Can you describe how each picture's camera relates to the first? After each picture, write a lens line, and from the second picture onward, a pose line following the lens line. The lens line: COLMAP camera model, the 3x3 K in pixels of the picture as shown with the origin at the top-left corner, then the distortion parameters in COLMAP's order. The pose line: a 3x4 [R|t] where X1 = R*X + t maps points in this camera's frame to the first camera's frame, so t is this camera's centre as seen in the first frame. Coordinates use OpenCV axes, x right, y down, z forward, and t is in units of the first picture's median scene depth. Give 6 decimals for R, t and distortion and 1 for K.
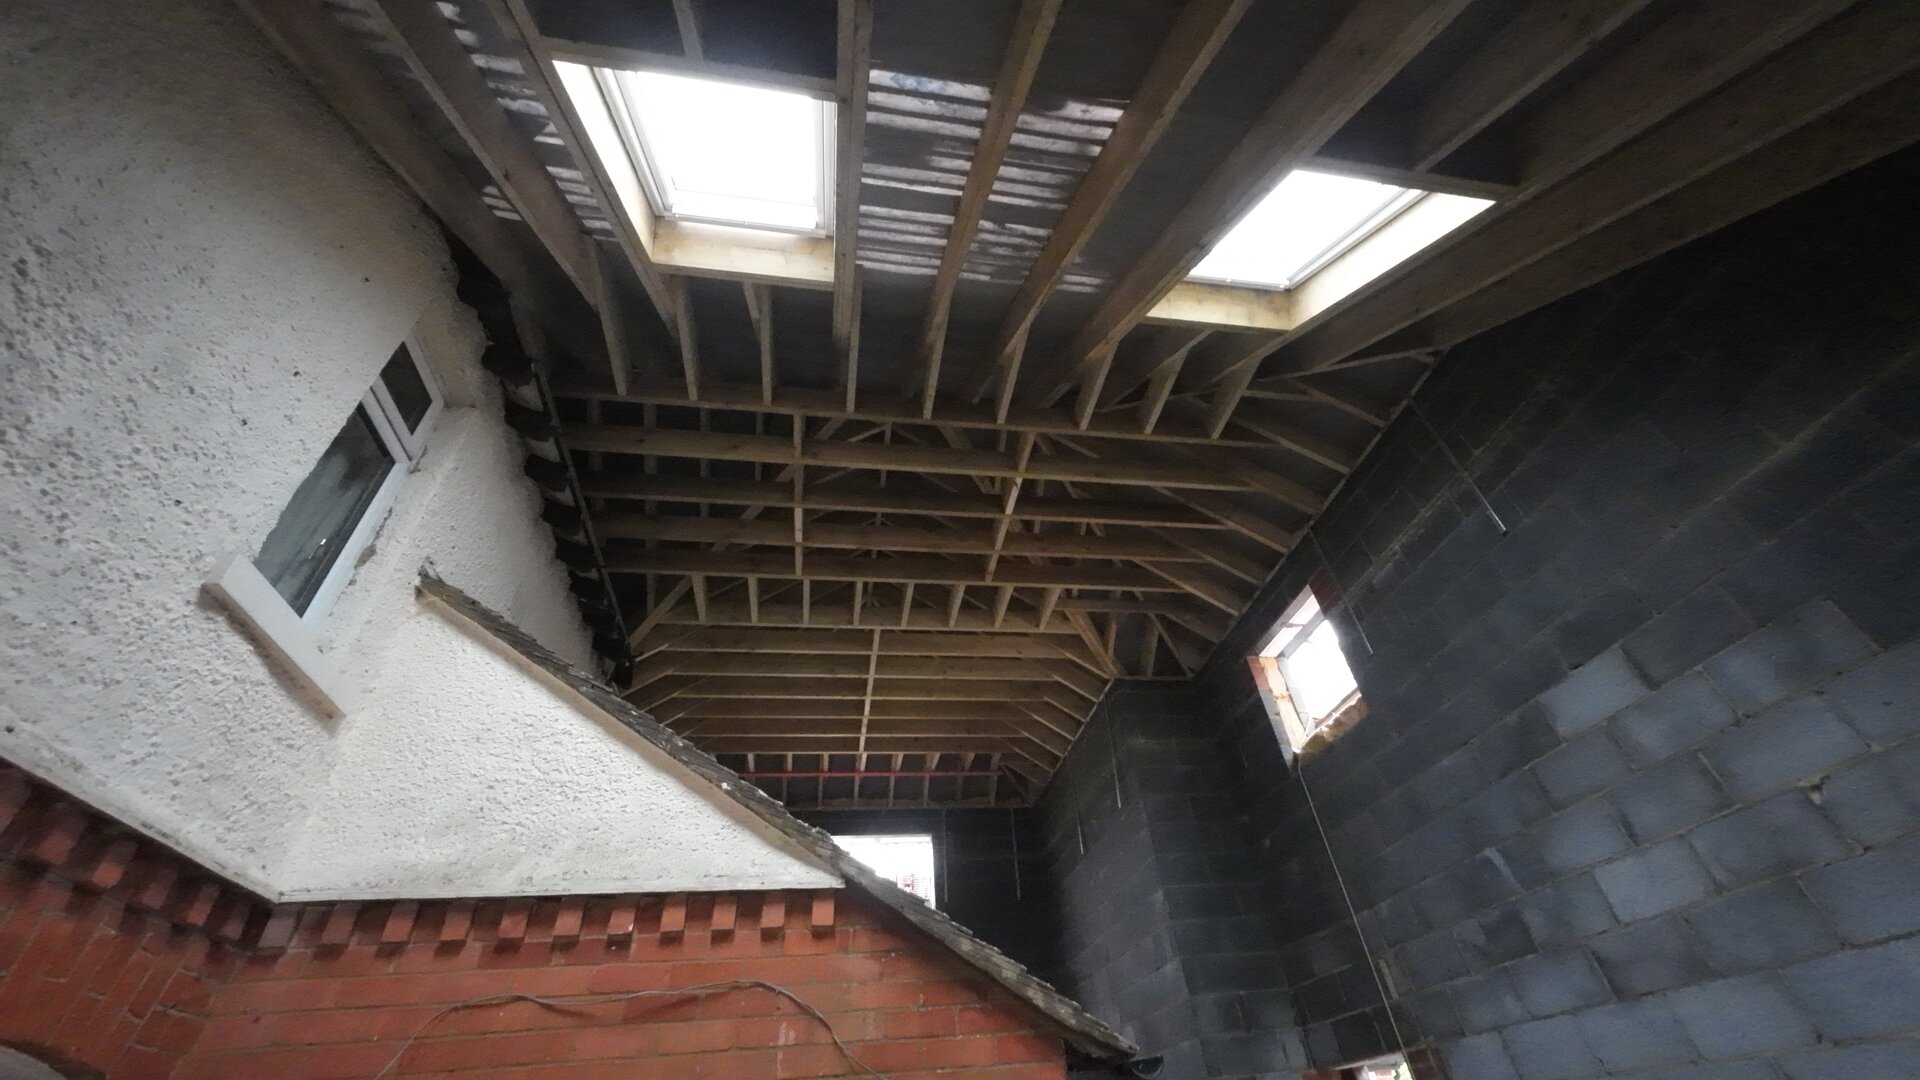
lens RADIAL K [[736.5, 0, 963.3], [0, 736.5, 536.8], [0, 0, 1]] dist [0.003490, -0.001417]
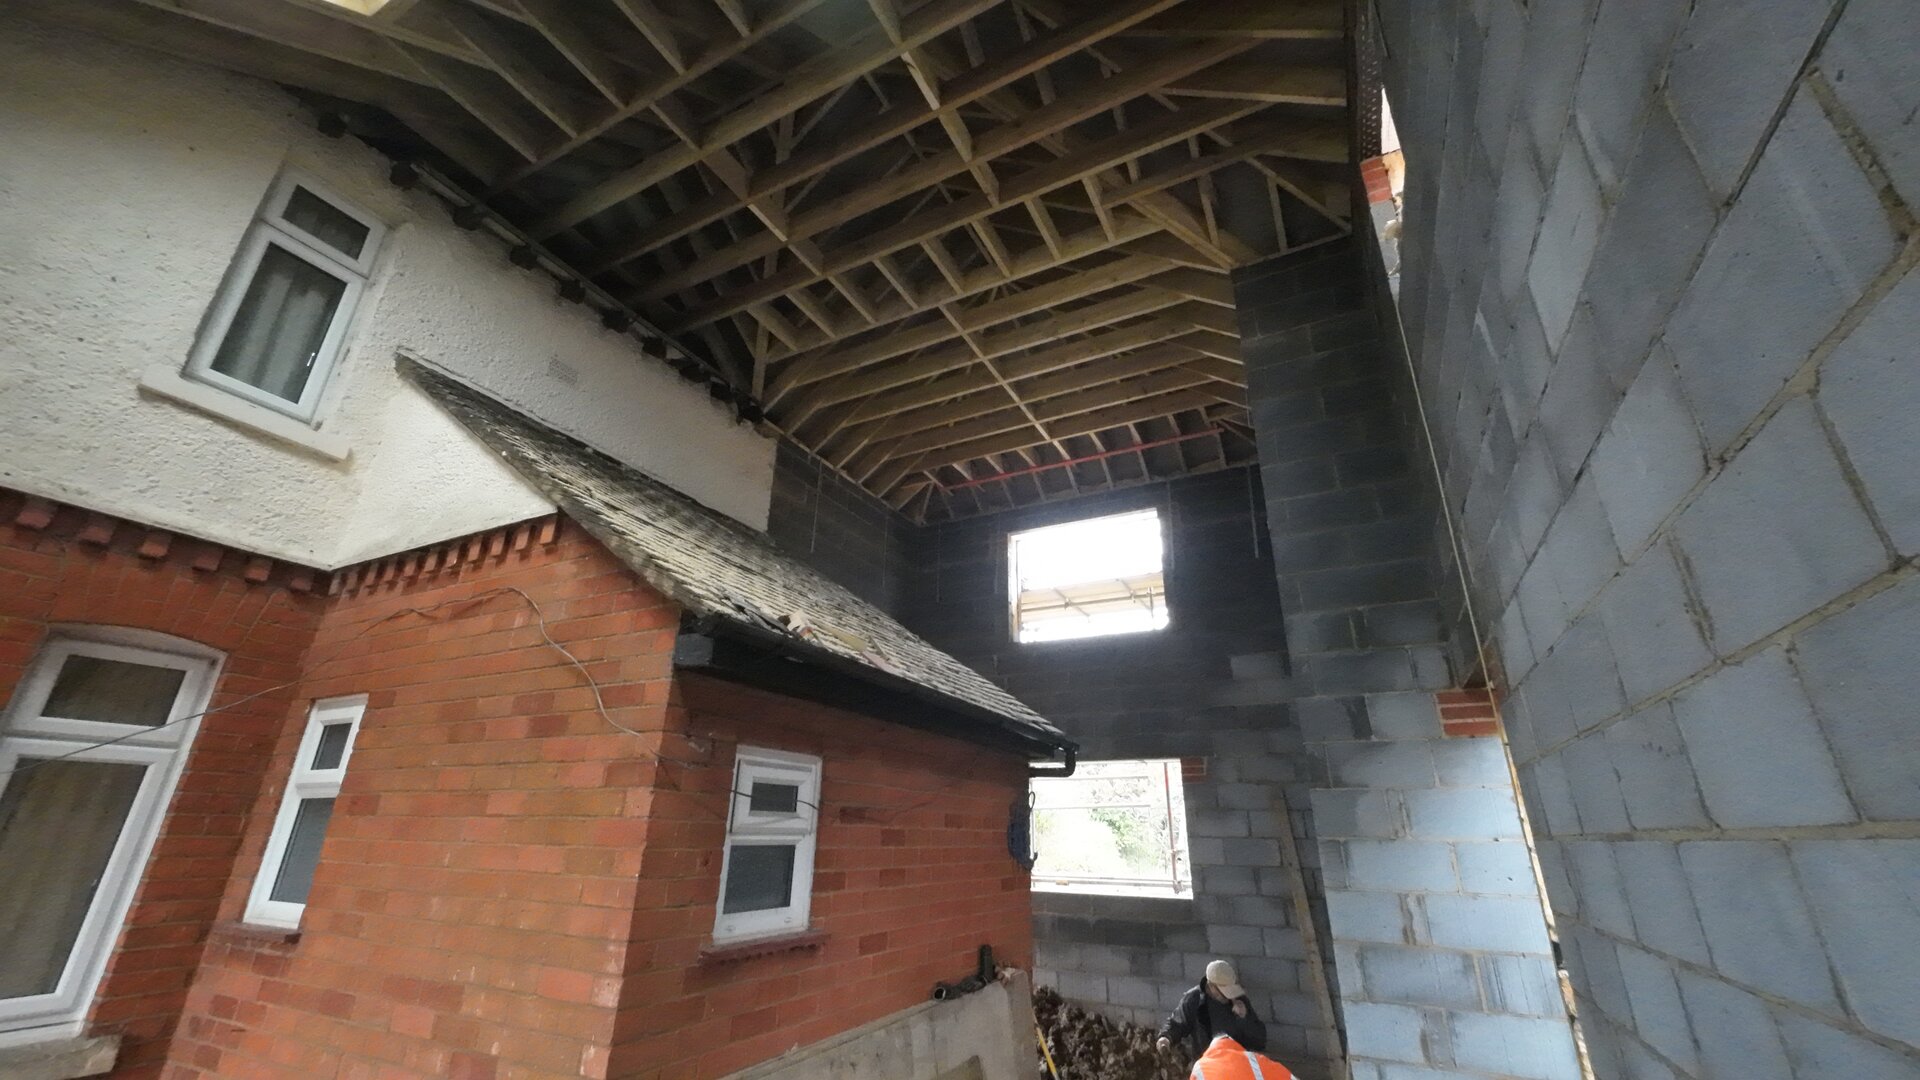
lens RADIAL K [[736.5, 0, 965.2], [0, 736.5, 537.0], [0, 0, 1]] dist [0.003490, -0.001417]
pose [[0.797090, -0.141368, -0.587080, 0.754391], [0.330968, 0.915453, 0.228923, 0.343621], [0.505082, -0.376777, 0.776486, 0.313289]]
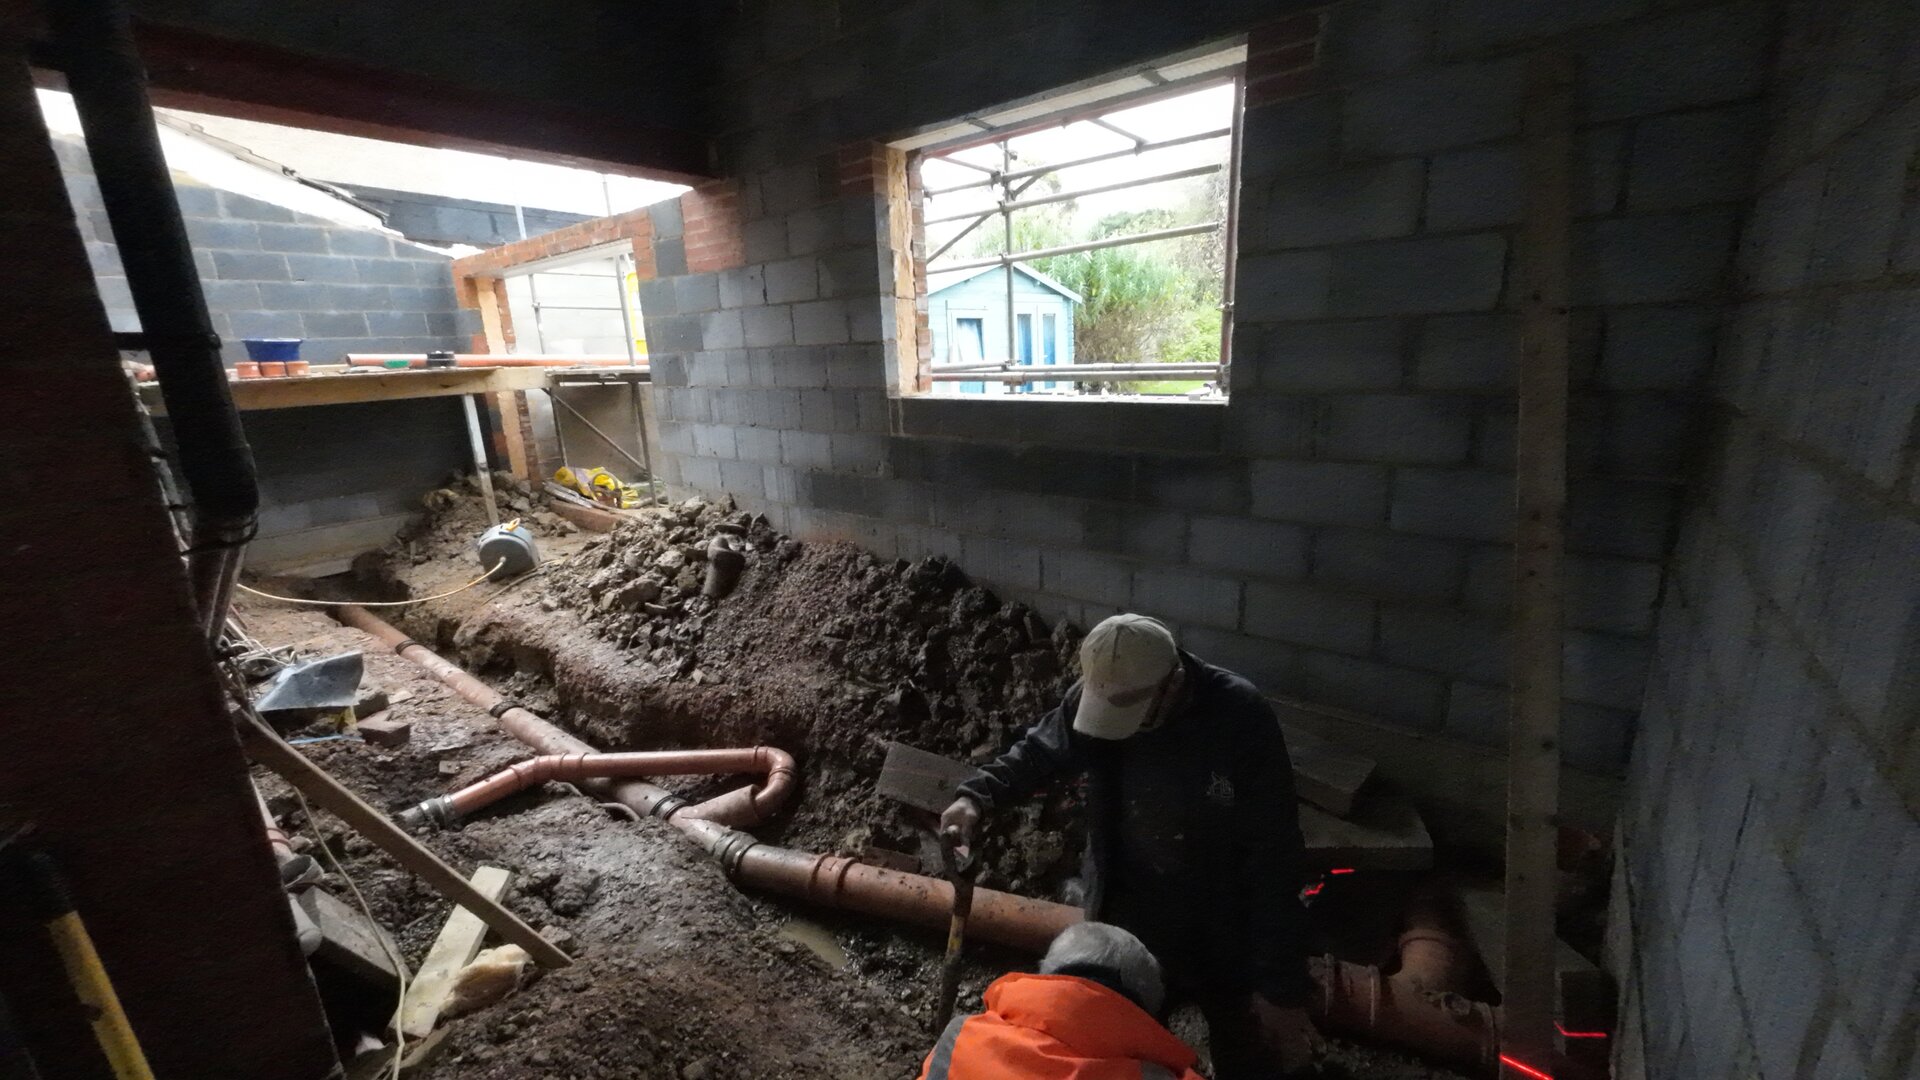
lens RADIAL K [[736.5, 0, 967.8], [0, 736.5, 538.3], [0, 0, 1]] dist [0.003490, -0.001417]
pose [[0.676241, 0.236882, -0.697557, 0.524806], [0.463961, 0.598557, 0.653046, 0.894605], [0.572222, -0.765256, 0.294865, 0.860561]]
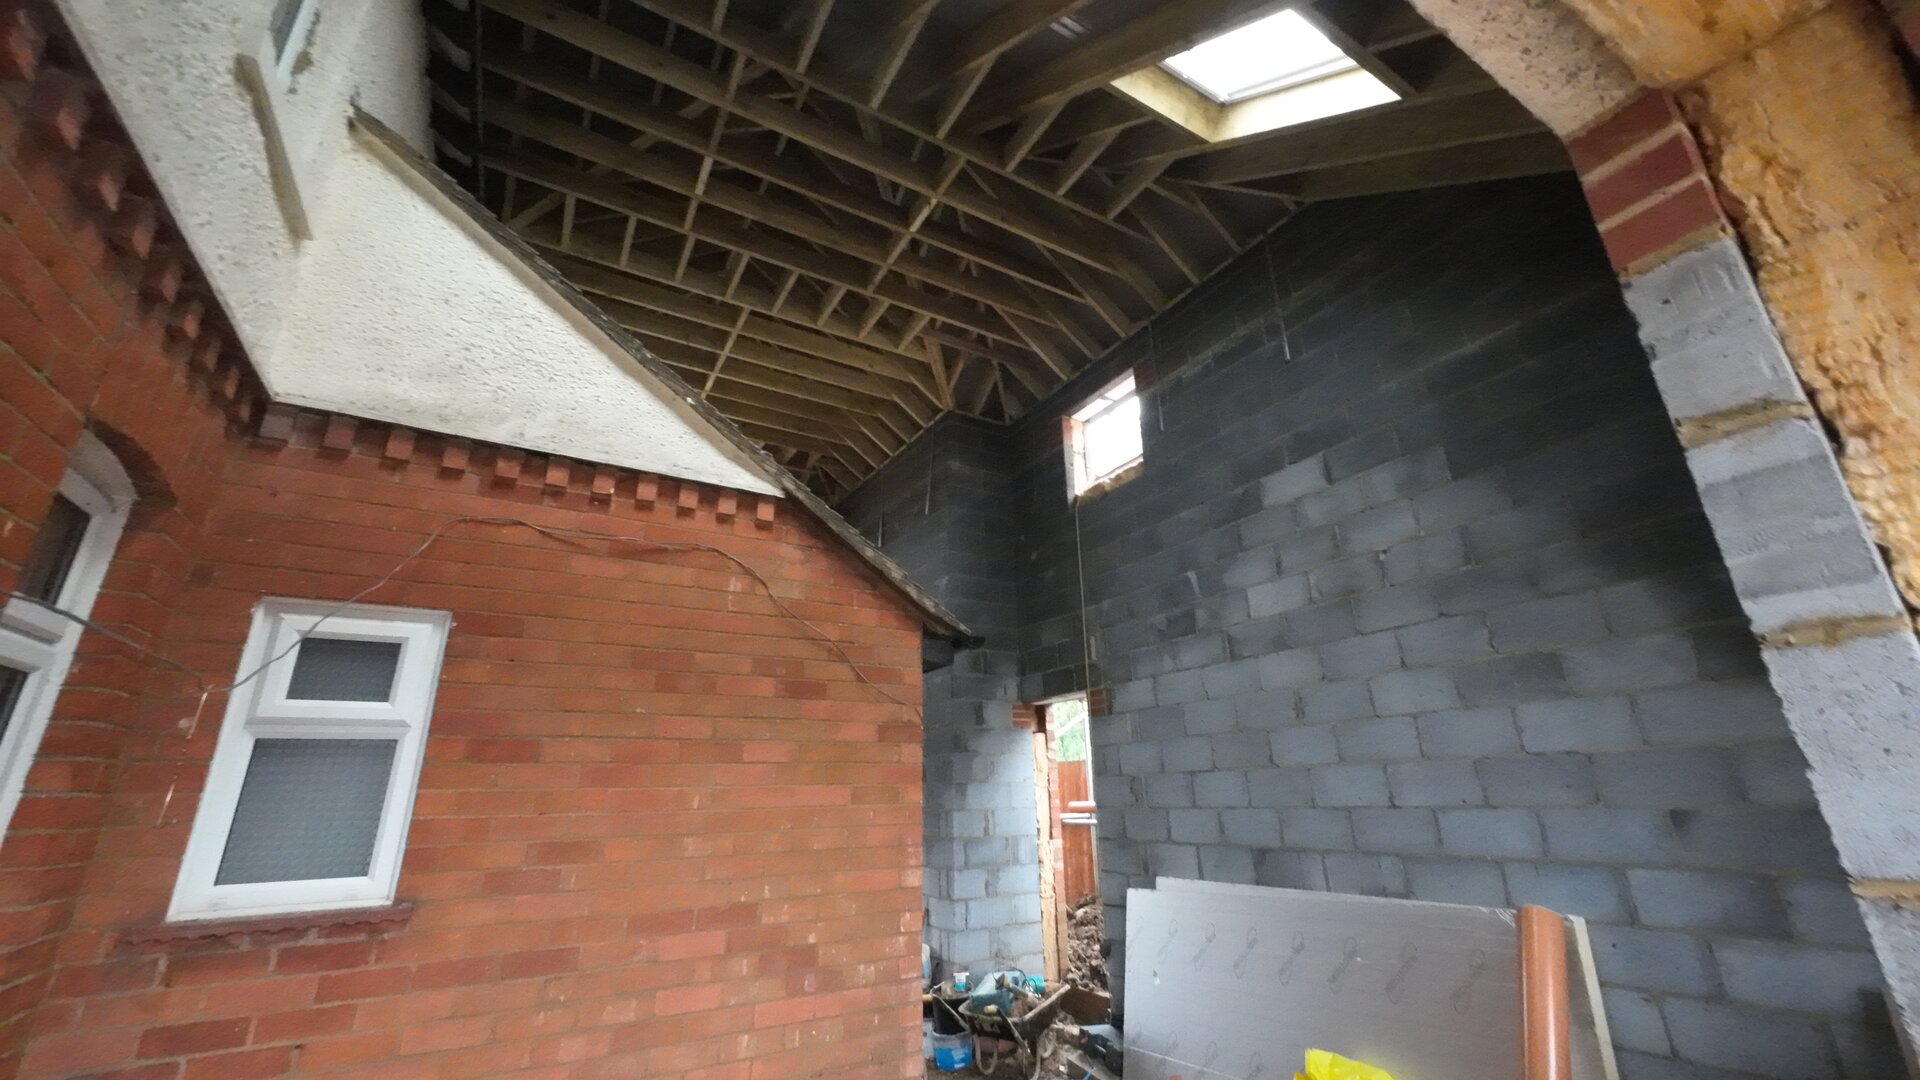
lens RADIAL K [[736.5, 0, 962.5], [0, 736.5, 535.9], [0, 0, 1]] dist [0.003490, -0.001417]
pose [[0.929531, 0.174968, 0.324589, -0.206805], [-0.275415, 0.914743, 0.295621, 0.054763], [-0.245192, -0.364185, 0.898471, -0.186800]]
